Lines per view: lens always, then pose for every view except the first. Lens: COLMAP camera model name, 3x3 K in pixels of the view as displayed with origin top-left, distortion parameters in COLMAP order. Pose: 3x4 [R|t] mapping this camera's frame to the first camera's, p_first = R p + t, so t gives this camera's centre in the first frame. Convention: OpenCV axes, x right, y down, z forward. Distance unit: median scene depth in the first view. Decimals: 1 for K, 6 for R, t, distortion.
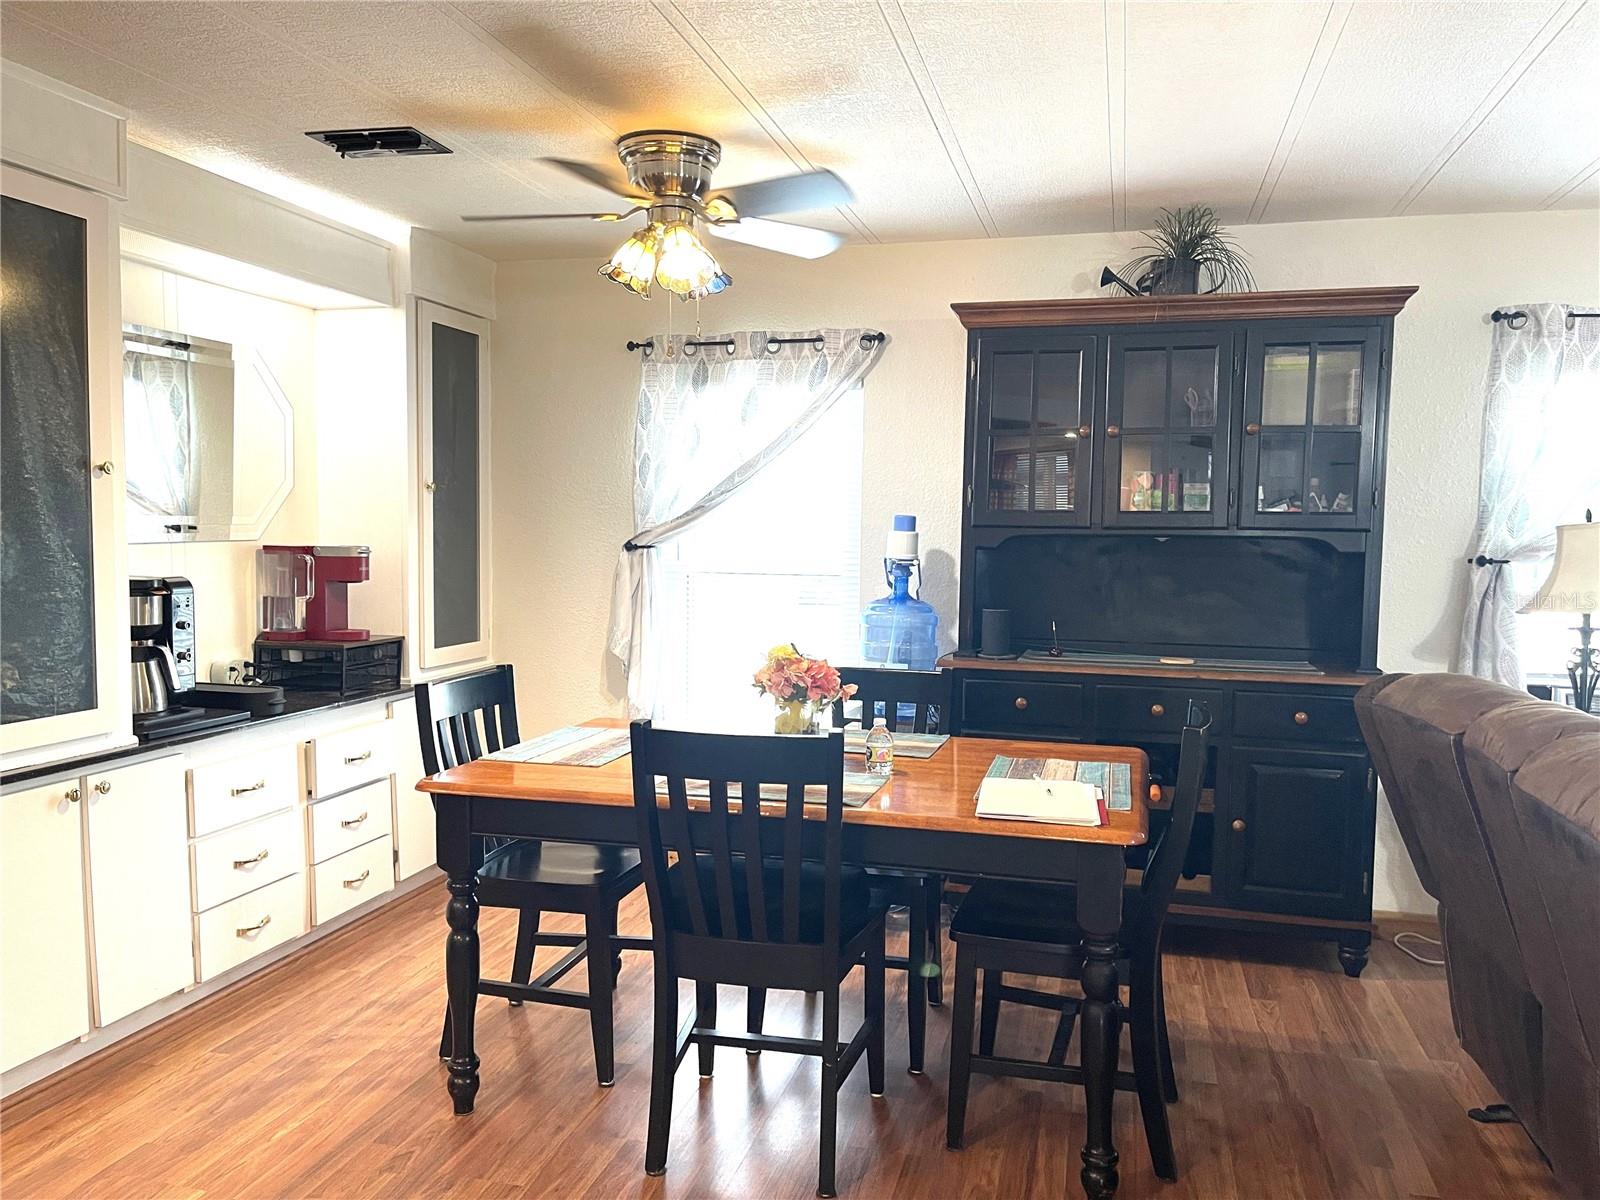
lens RADIAL K [[1207.4, 0, 800.5], [0, 1207.4, 608.1], [0, 0, 1]] dist [0.071792, -0.093814]
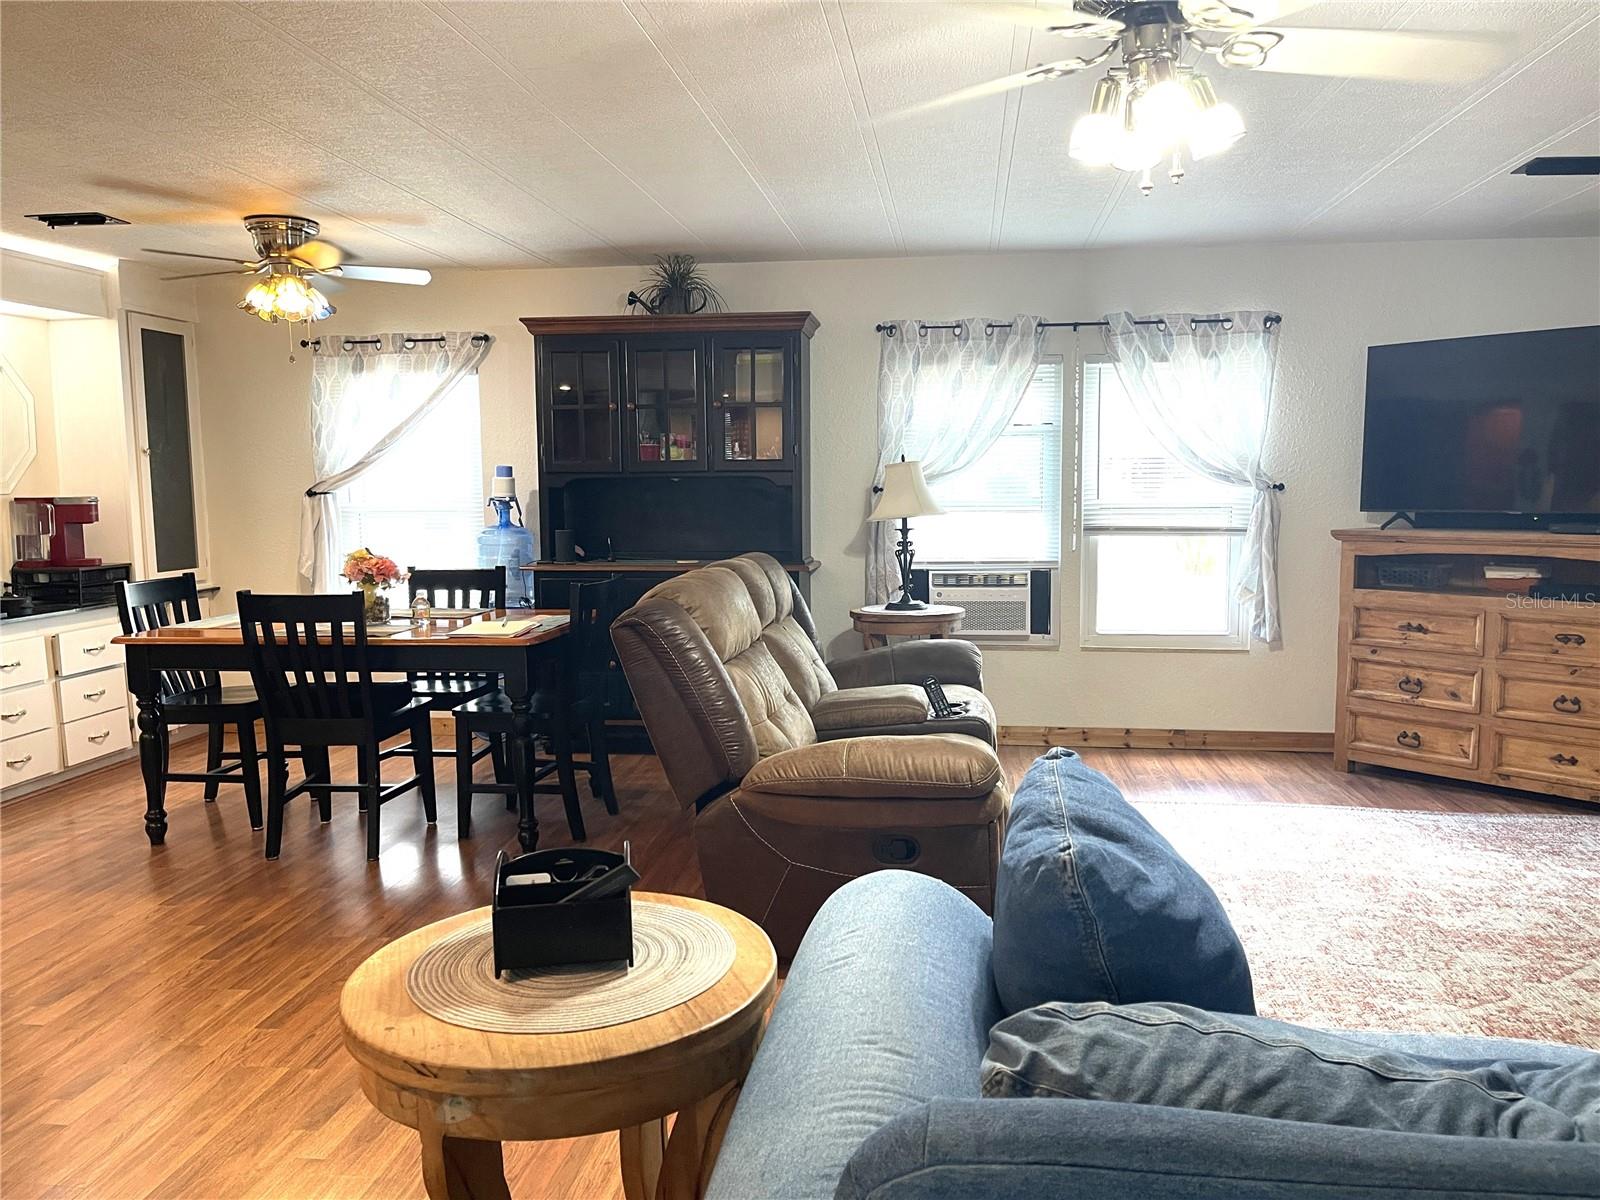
lens RADIAL K [[1209.0, 0, 813.4], [0, 1209.0, 608.3], [0, 0, 1]] dist [0.070791, -0.092597]
pose [[0.990525, -0.036759, 0.132323, 0.260328], [0.031571, 0.998657, 0.041090, 0.044056], [-0.133655, -0.036523, 0.990355, -0.481916]]
